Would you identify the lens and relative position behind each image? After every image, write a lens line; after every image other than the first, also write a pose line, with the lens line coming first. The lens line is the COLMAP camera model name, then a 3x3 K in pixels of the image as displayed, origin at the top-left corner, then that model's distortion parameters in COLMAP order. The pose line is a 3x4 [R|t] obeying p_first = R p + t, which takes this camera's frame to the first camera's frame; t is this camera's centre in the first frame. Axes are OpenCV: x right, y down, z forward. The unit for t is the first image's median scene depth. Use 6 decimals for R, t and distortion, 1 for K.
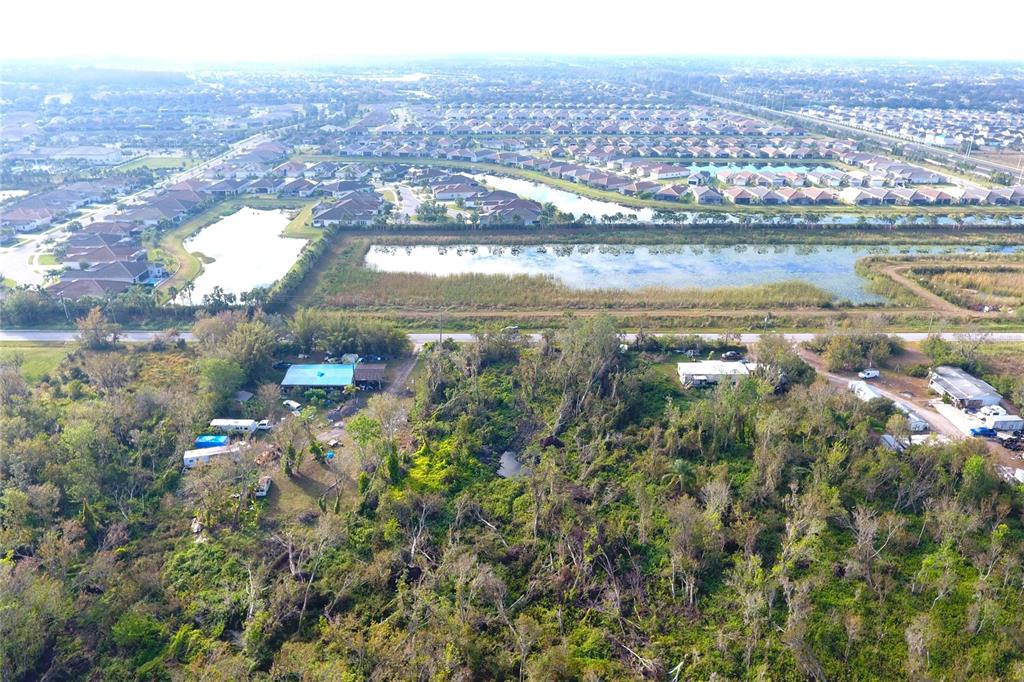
lens RADIAL K [[722.0, 0, 512.0], [0, 722.0, 341.0], [0, 0, 1]] dist [-0.004085, -0.000837]
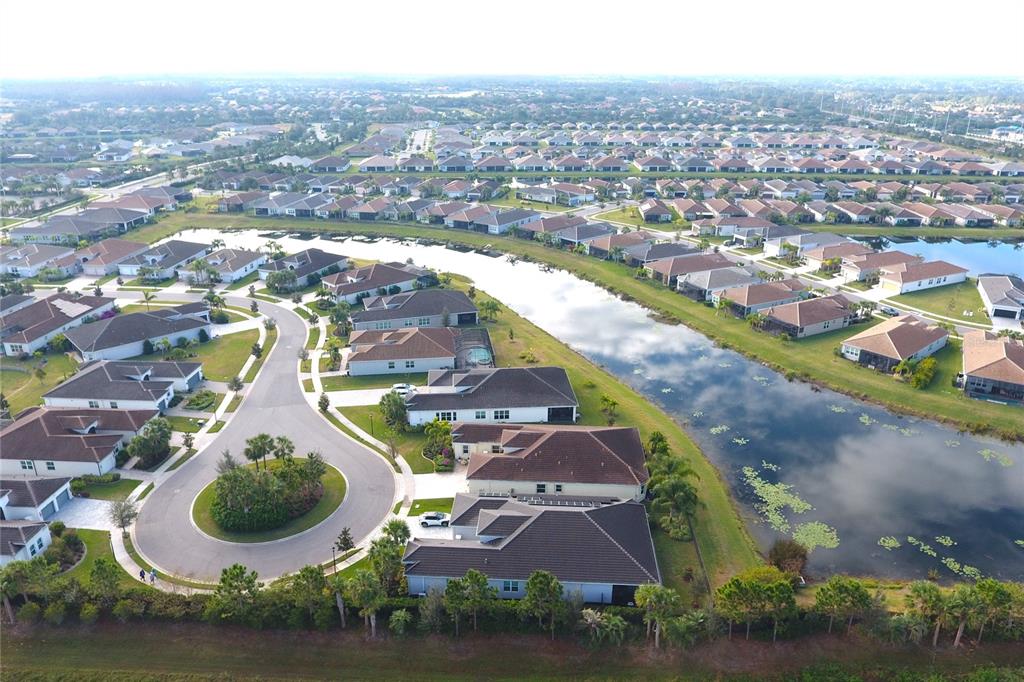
lens RADIAL K [[722.0, 0, 512.0], [0, 722.0, 341.0], [0, 0, 1]] dist [-0.004085, -0.000837]
pose [[0.995490, 0.028549, -0.090469, 0.025953], [-0.030928, 0.999209, -0.025008, -0.465296], [0.089683, 0.027693, 0.995585, 1.432304]]
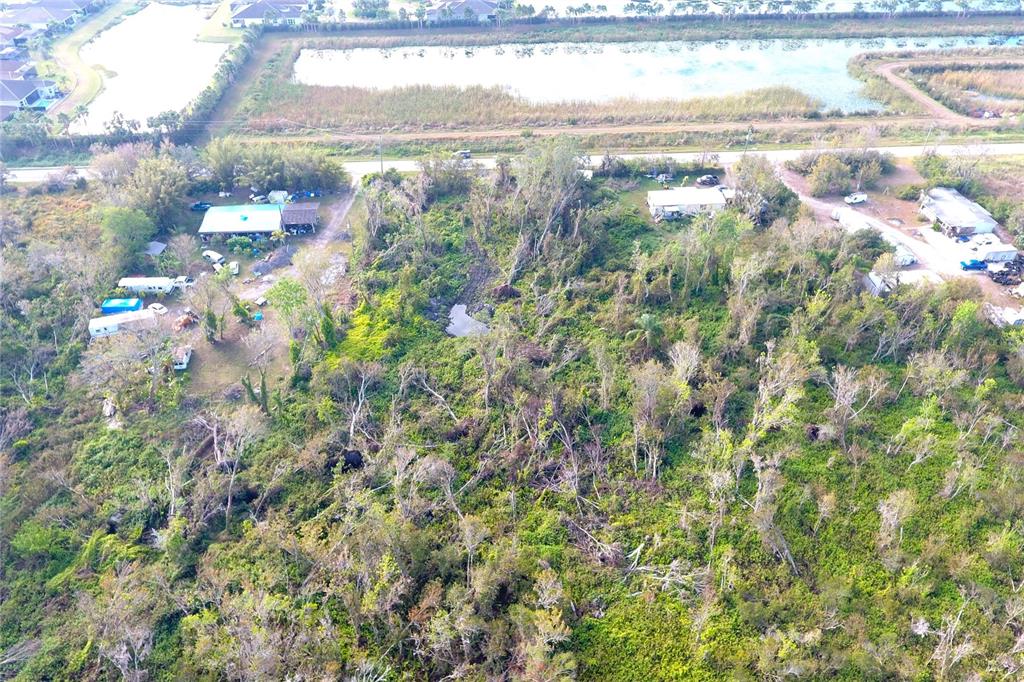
lens RADIAL K [[722.0, 0, 512.0], [0, 722.0, 341.0], [0, 0, 1]] dist [-0.004085, -0.000837]
pose [[0.998776, -0.034150, 0.035769, 0.024805], [0.023294, 0.962895, 0.268870, -0.039278], [-0.043624, -0.267708, 0.962512, 0.103593]]
